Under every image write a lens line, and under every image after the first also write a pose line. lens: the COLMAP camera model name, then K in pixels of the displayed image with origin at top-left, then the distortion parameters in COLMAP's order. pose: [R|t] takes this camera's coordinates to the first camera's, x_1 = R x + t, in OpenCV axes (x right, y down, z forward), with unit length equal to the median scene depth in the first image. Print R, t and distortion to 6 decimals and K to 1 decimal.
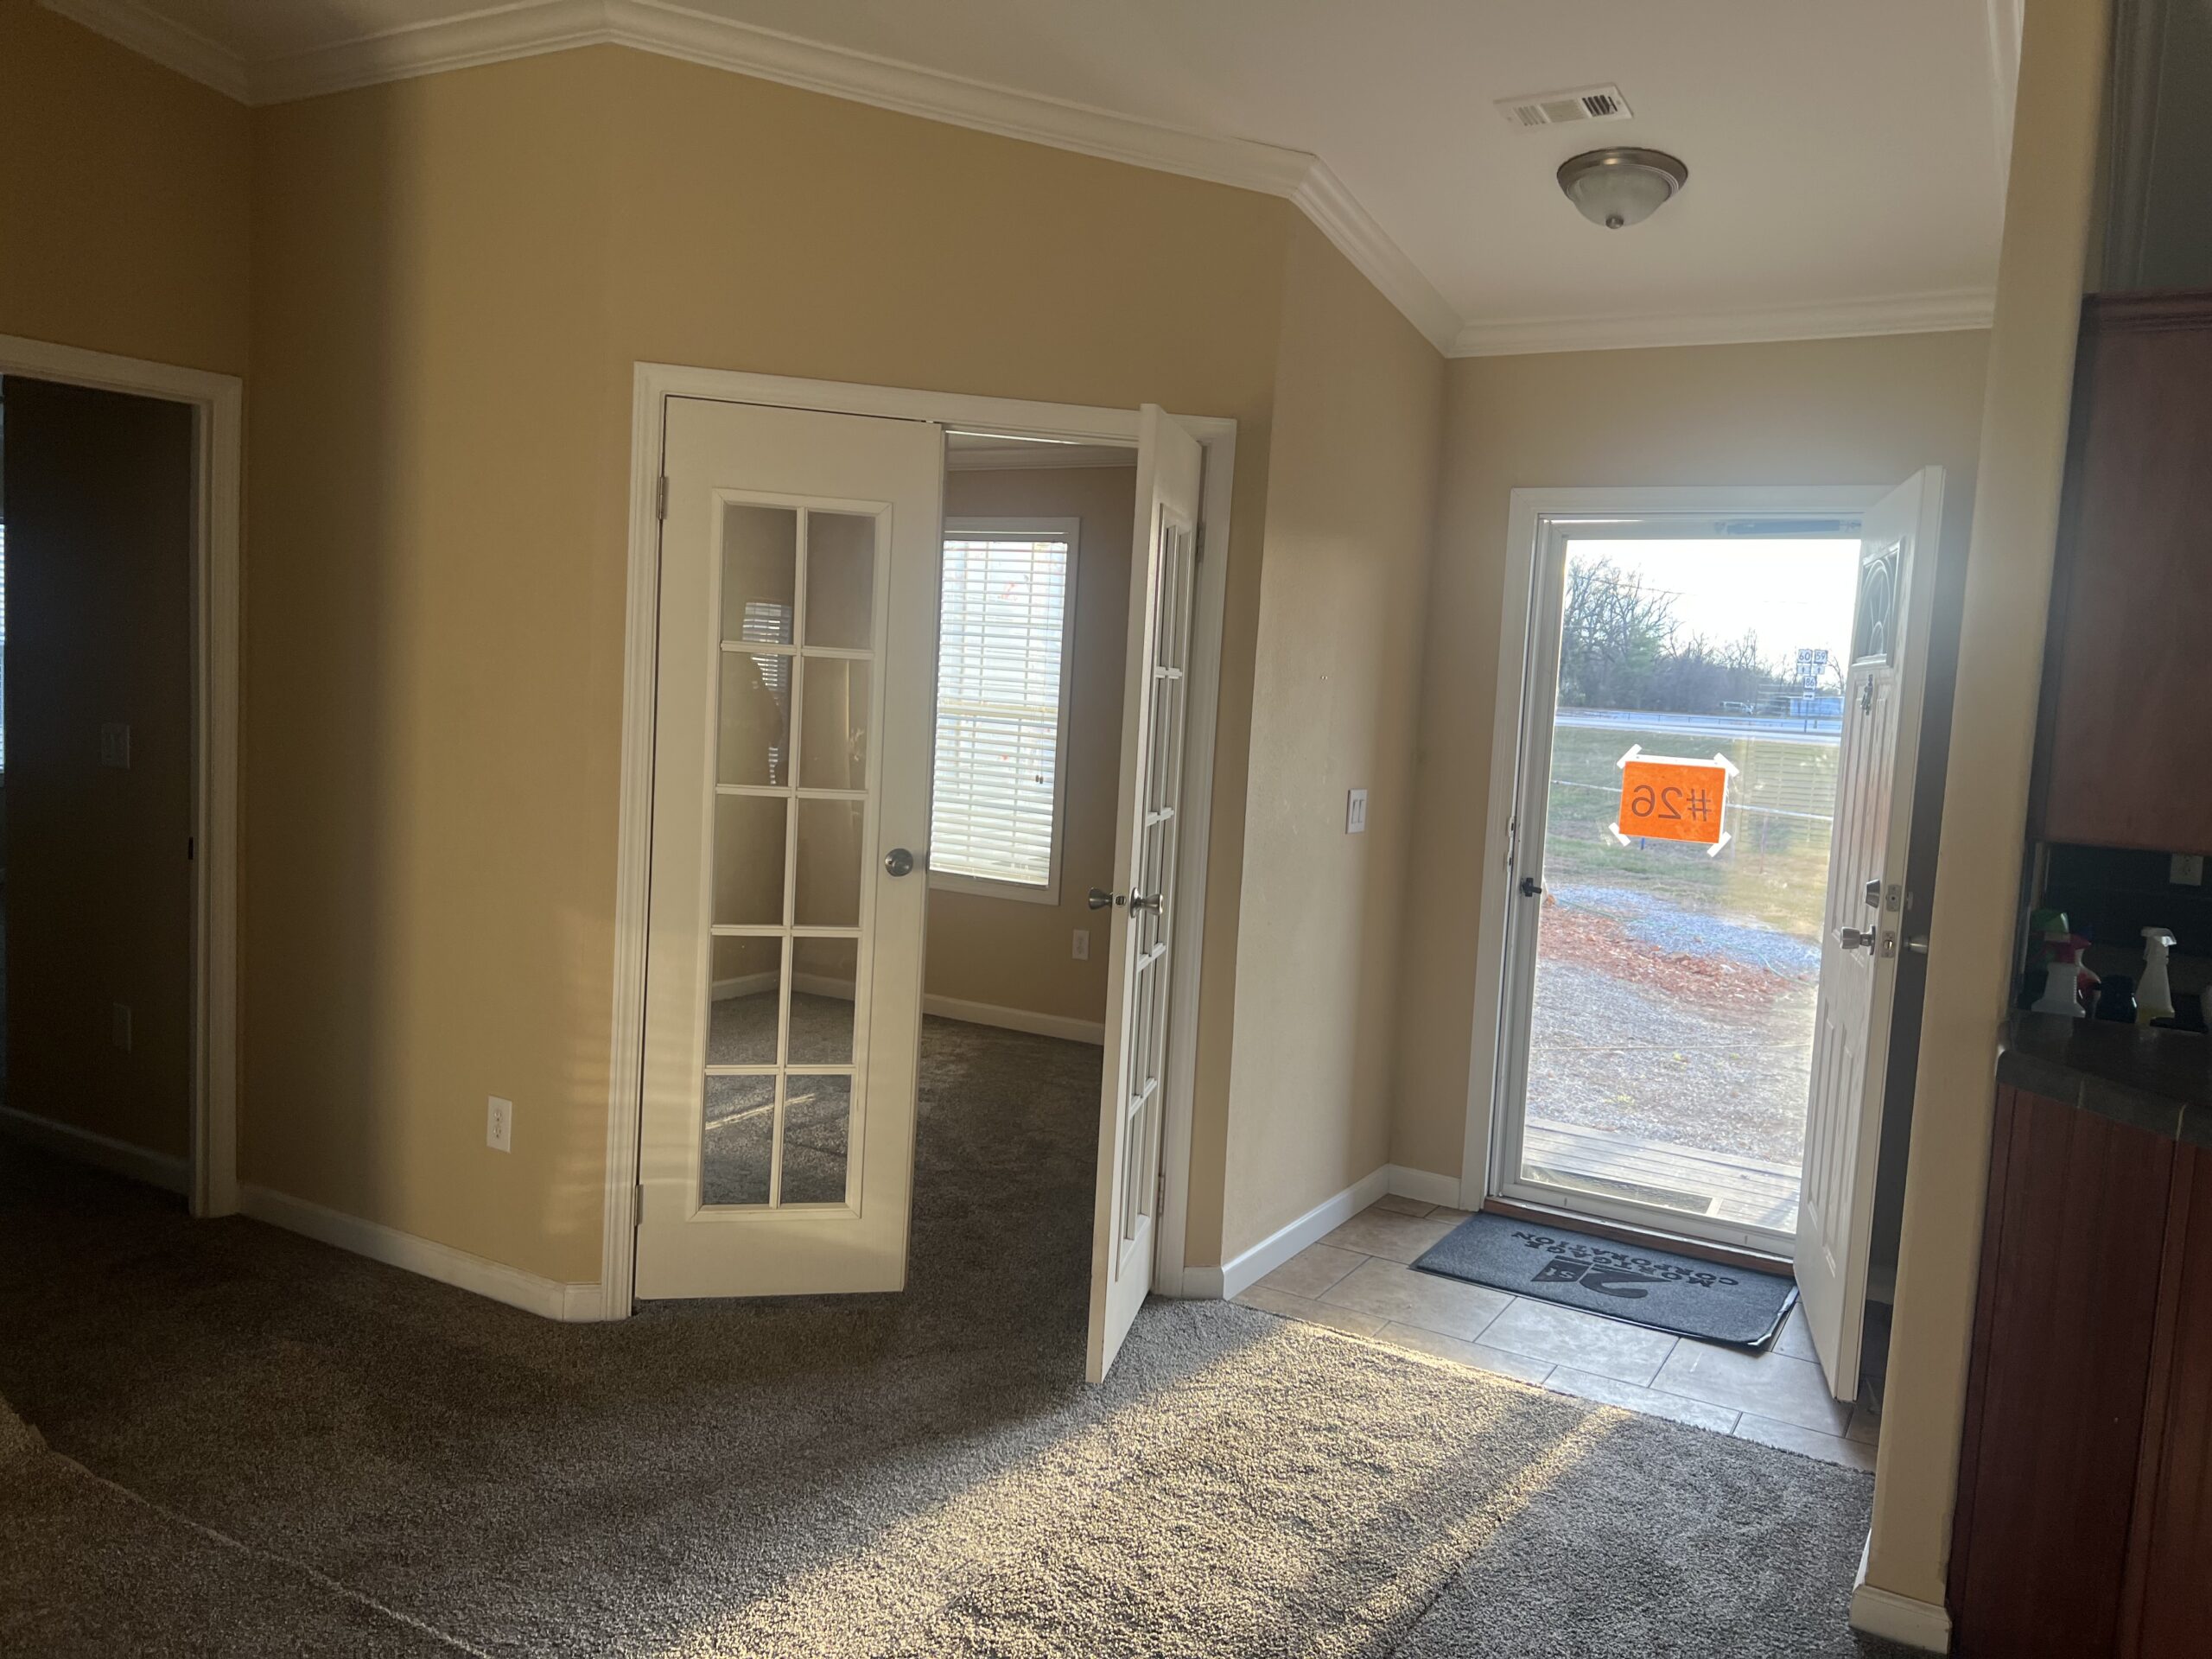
lens RADIAL K [[1642.6, 0, 1101.4], [0, 1642.6, 839.6], [0, 0, 1]] dist [0.060880, -0.073839]
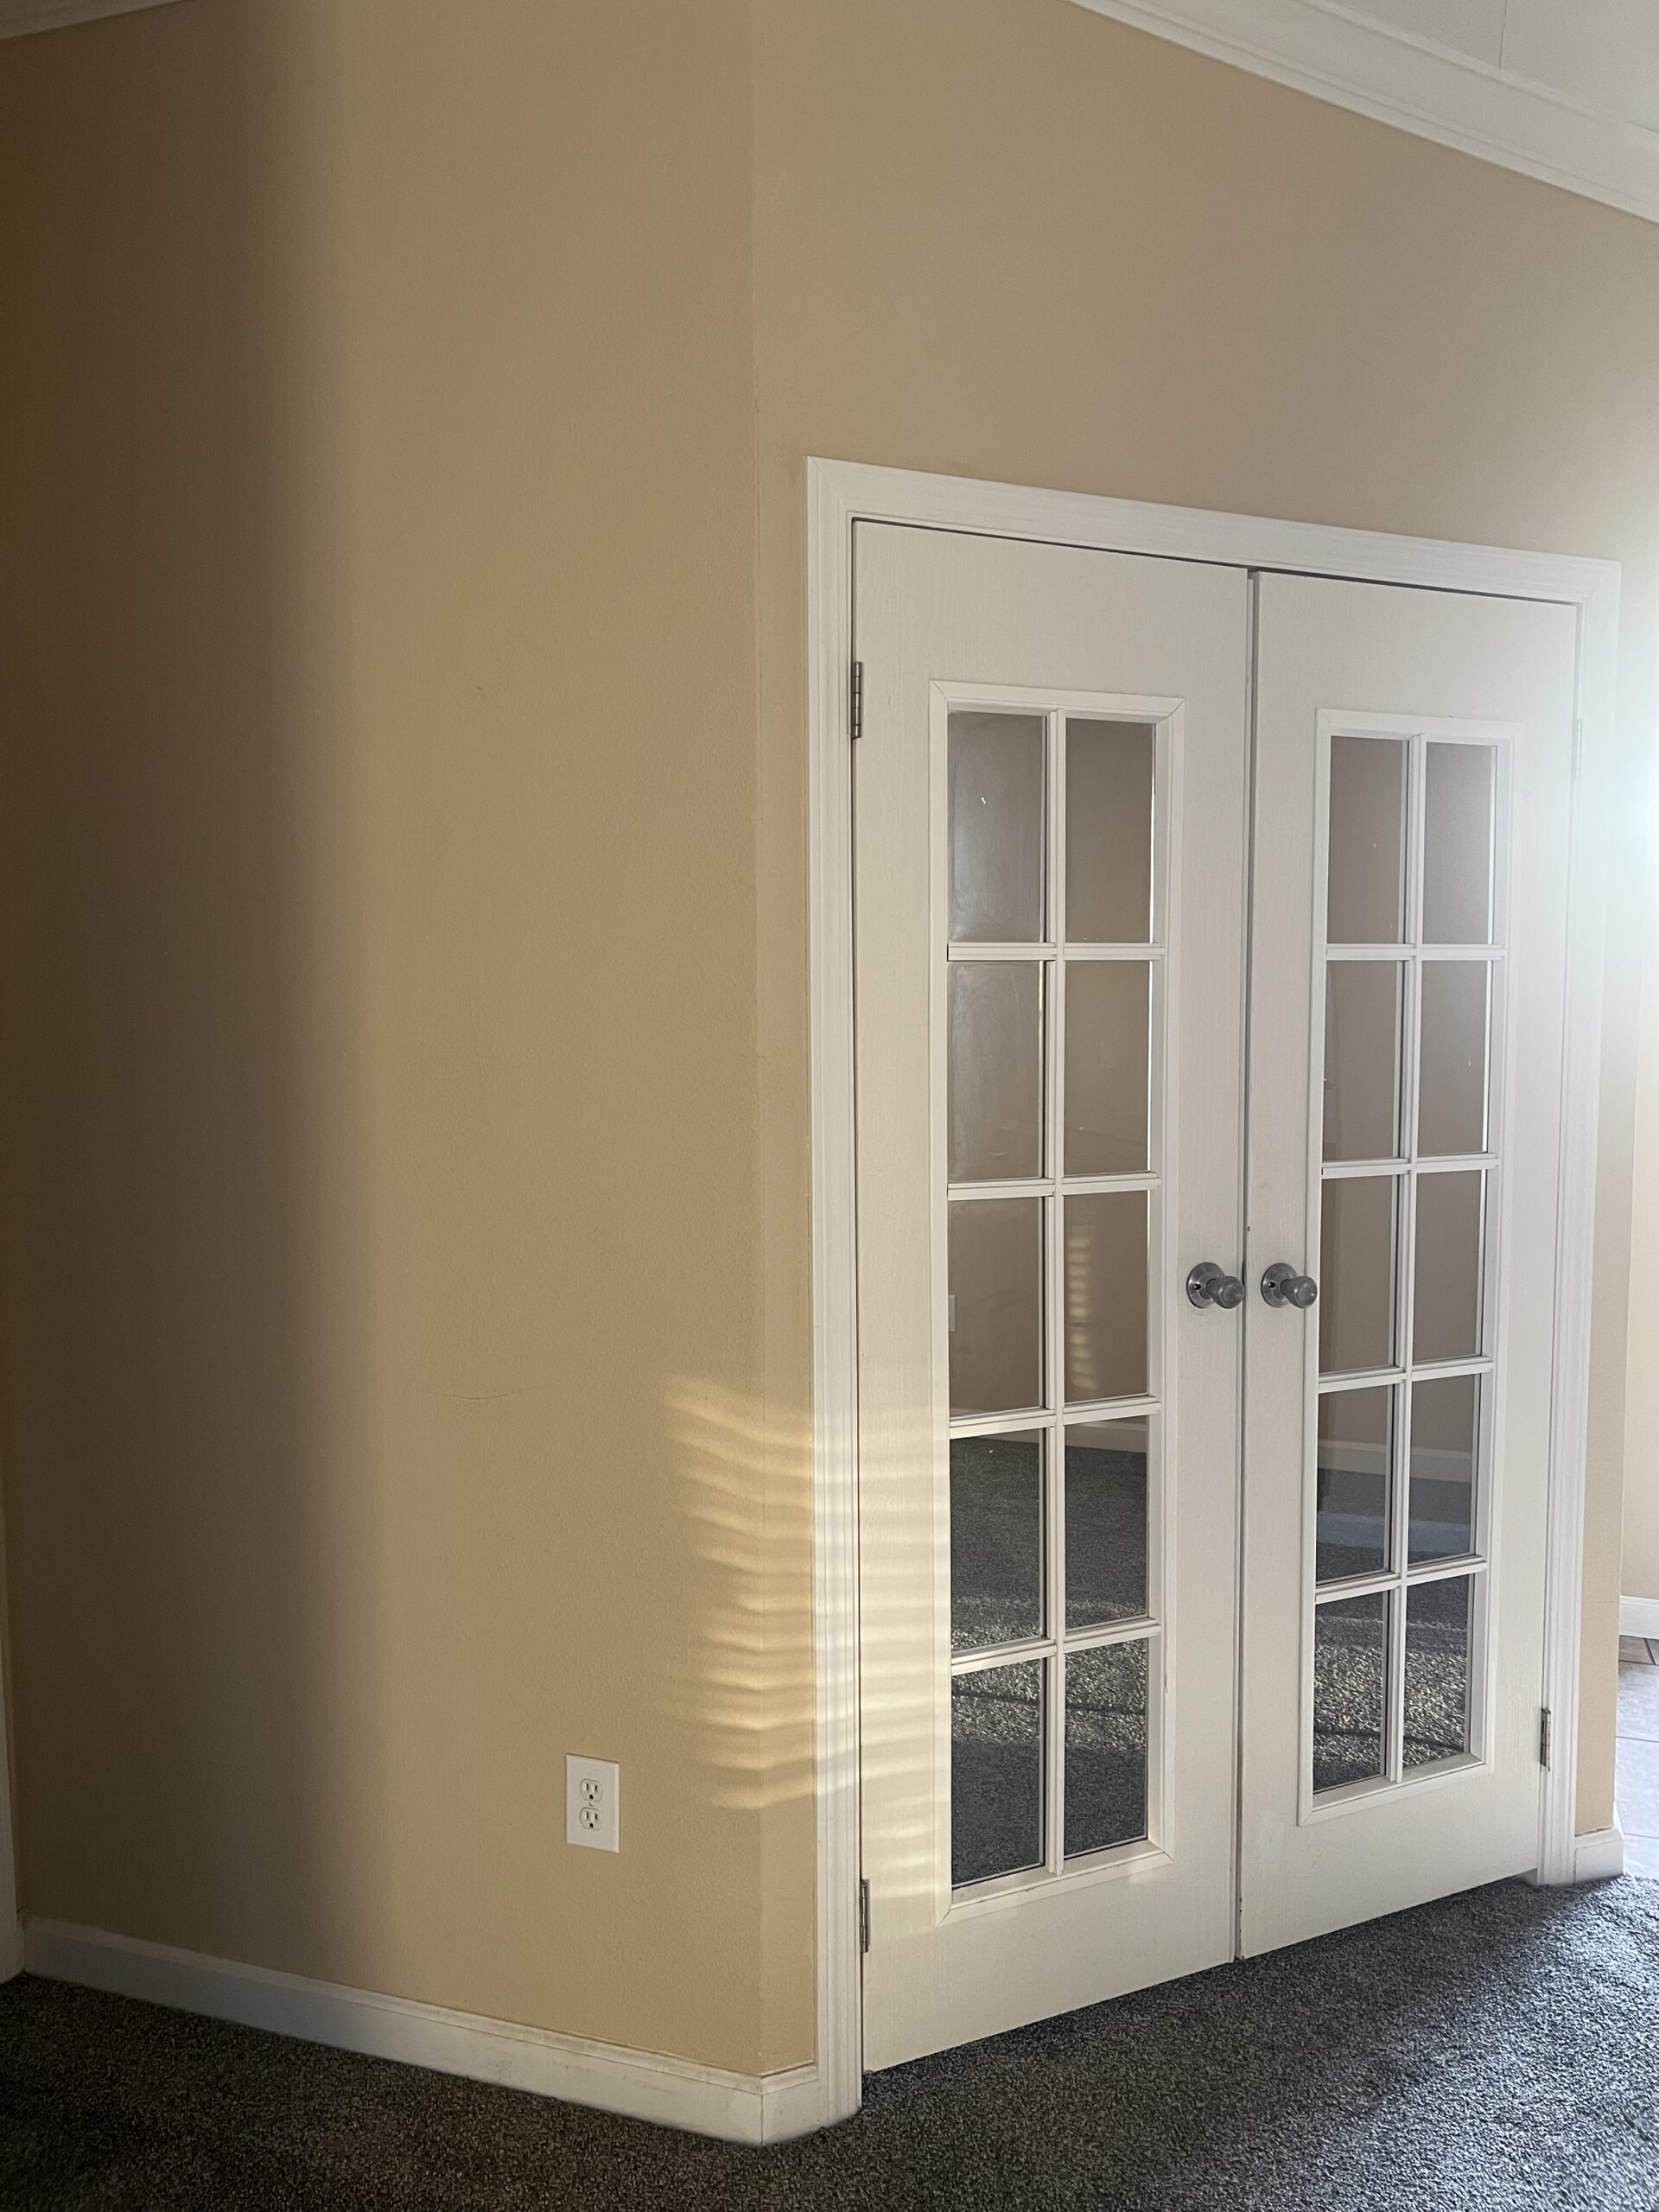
lens RADIAL K [[1642.6, 0, 842.4], [0, 1642.6, 1112.9], [0, 0, 1]] dist [0.060880, -0.073839]
pose [[0.975379, -0.077915, 0.206314, -0.386028], [0.074862, 0.996938, 0.022577, -0.075464], [-0.207442, -0.006576, 0.978225, 0.429619]]
